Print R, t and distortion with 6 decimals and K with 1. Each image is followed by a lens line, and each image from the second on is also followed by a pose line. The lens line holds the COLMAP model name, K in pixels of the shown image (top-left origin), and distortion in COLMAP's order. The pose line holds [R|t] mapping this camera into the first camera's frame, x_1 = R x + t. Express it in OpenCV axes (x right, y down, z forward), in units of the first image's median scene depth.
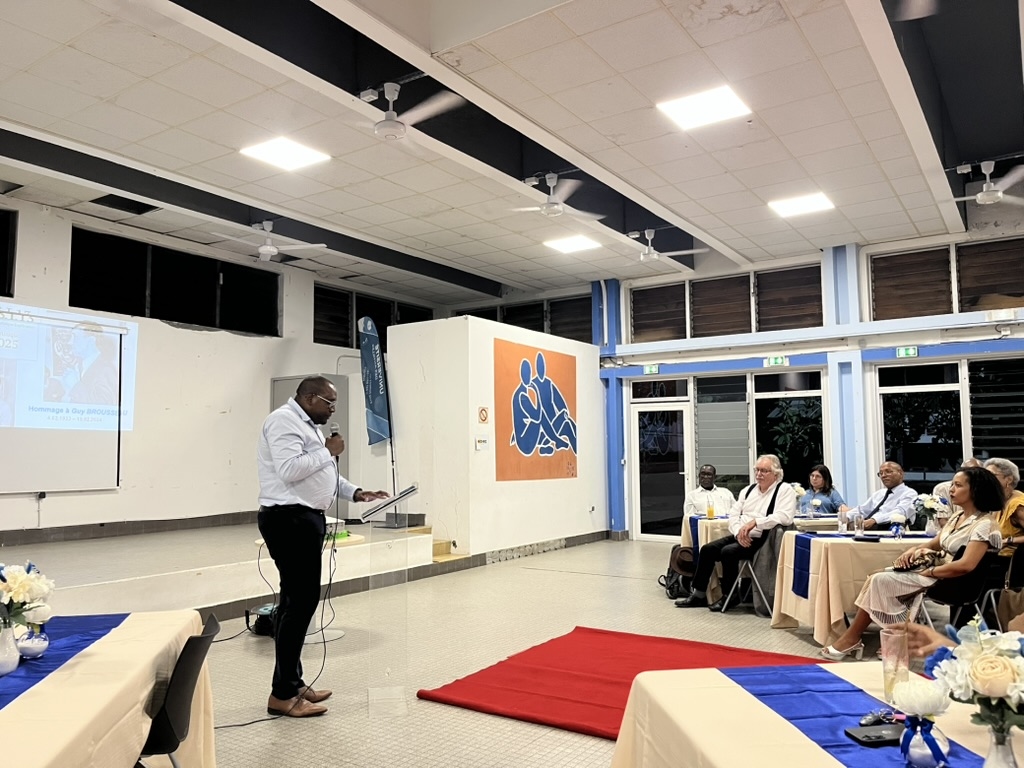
lens RADIAL K [[777.2, 0, 510.8], [0, 777.2, 388.1], [0, 0, 1]] dist [0.066203, -0.083454]
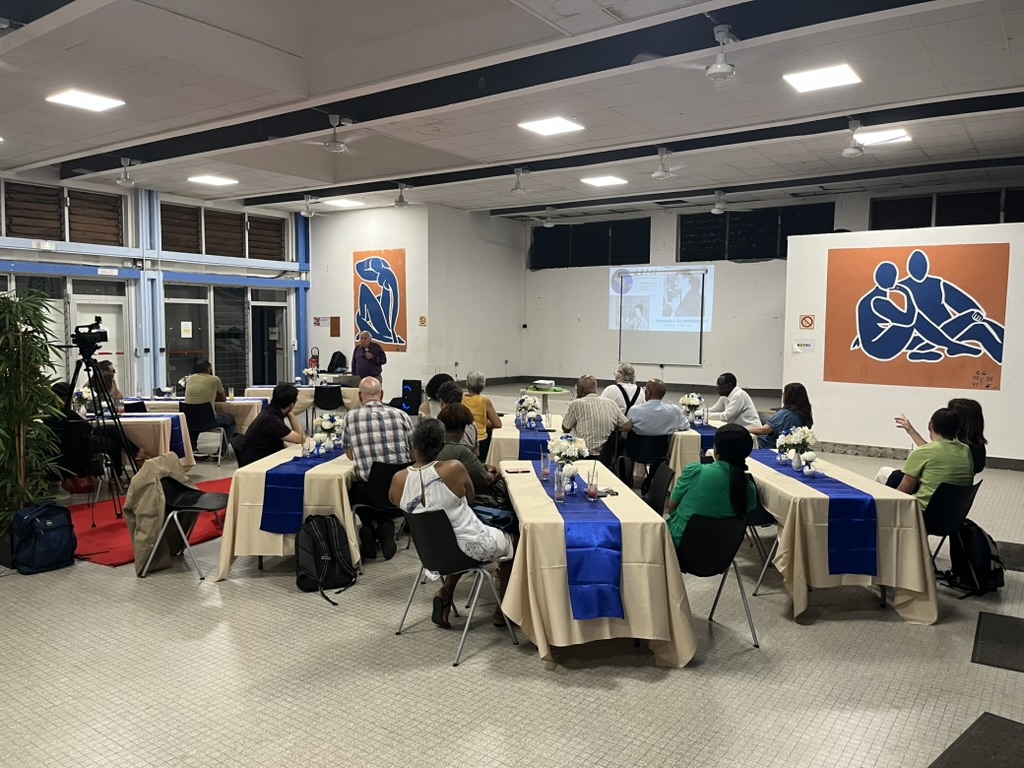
lens RADIAL K [[777.2, 0, 511.4], [0, 777.2, 381.9], [0, 0, 1]] dist [0.066203, -0.083454]
pose [[-0.027713, 0.079597, -0.996442, 1.214005], [0.076213, 0.994091, 0.077290, 0.000529], [0.996706, -0.073800, -0.033616, 0.650043]]
